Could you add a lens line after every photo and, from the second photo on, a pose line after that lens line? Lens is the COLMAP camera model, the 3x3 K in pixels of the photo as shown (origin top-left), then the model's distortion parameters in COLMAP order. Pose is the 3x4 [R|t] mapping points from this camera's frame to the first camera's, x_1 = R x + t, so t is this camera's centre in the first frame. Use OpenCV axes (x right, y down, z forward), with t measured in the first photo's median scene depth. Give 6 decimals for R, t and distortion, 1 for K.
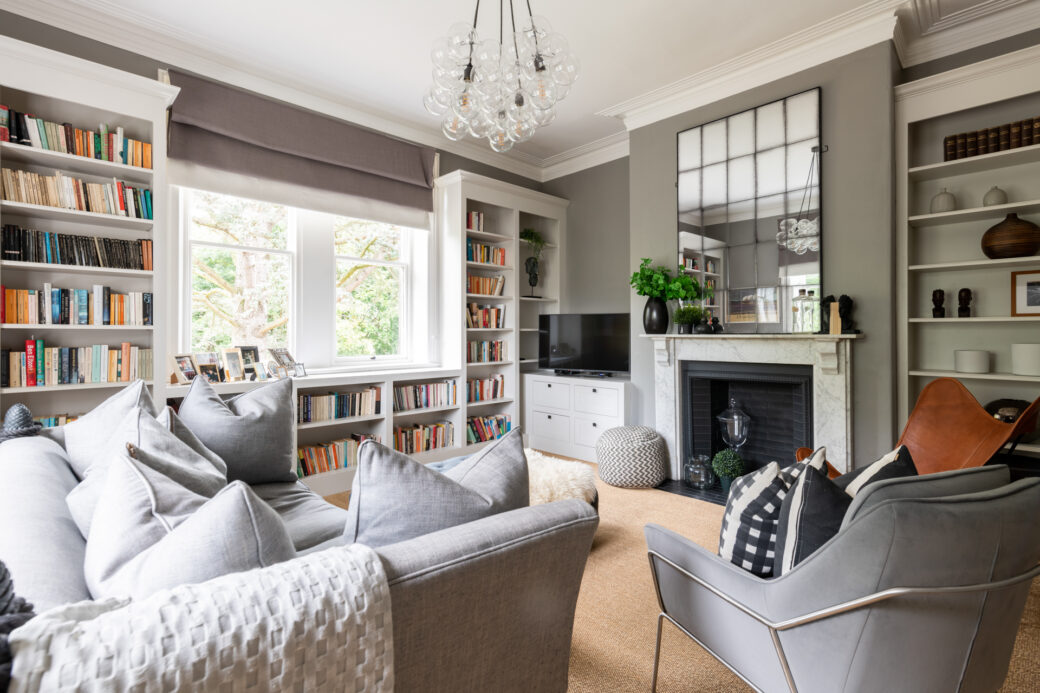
lens RADIAL K [[486.6, 0, 519.0], [0, 486.6, 337.5], [0, 0, 1]] dist [-0.001741, 0.000055]
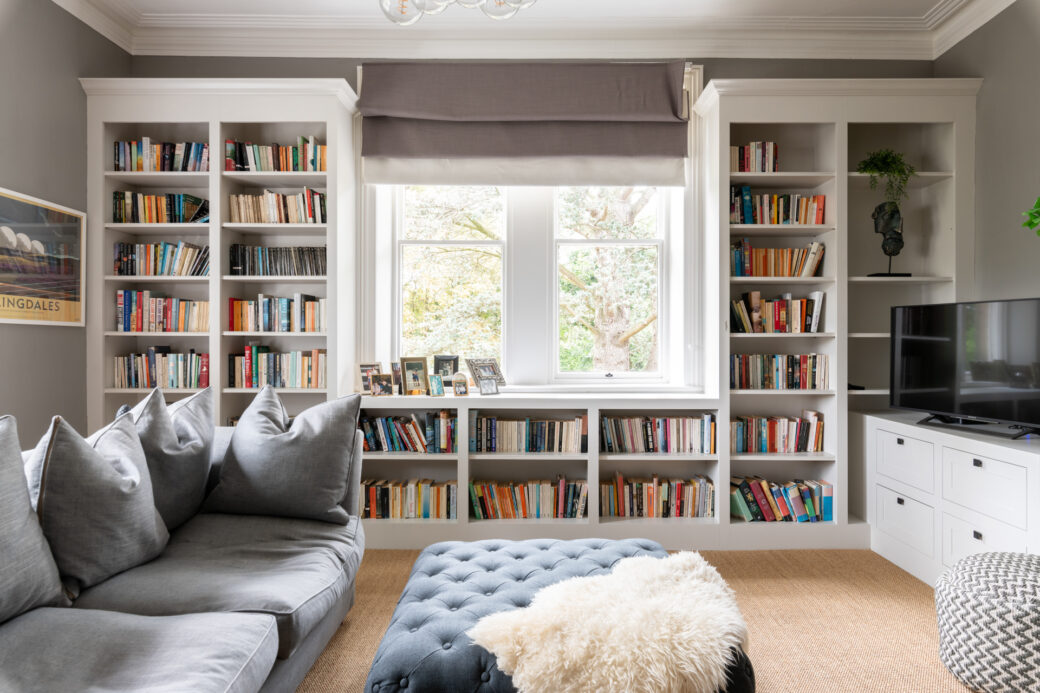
lens RADIAL K [[607.7, 0, 520.0], [0, 607.7, 346.5], [0, 0, 1]] dist [-0.003258, 0.000598]
pose [[0.716196, 0.007746, -0.697857, 0.251142], [-0.008925, 0.999958, 0.001939, -0.001093], [0.697843, 0.004840, 0.716235, 0.272075]]
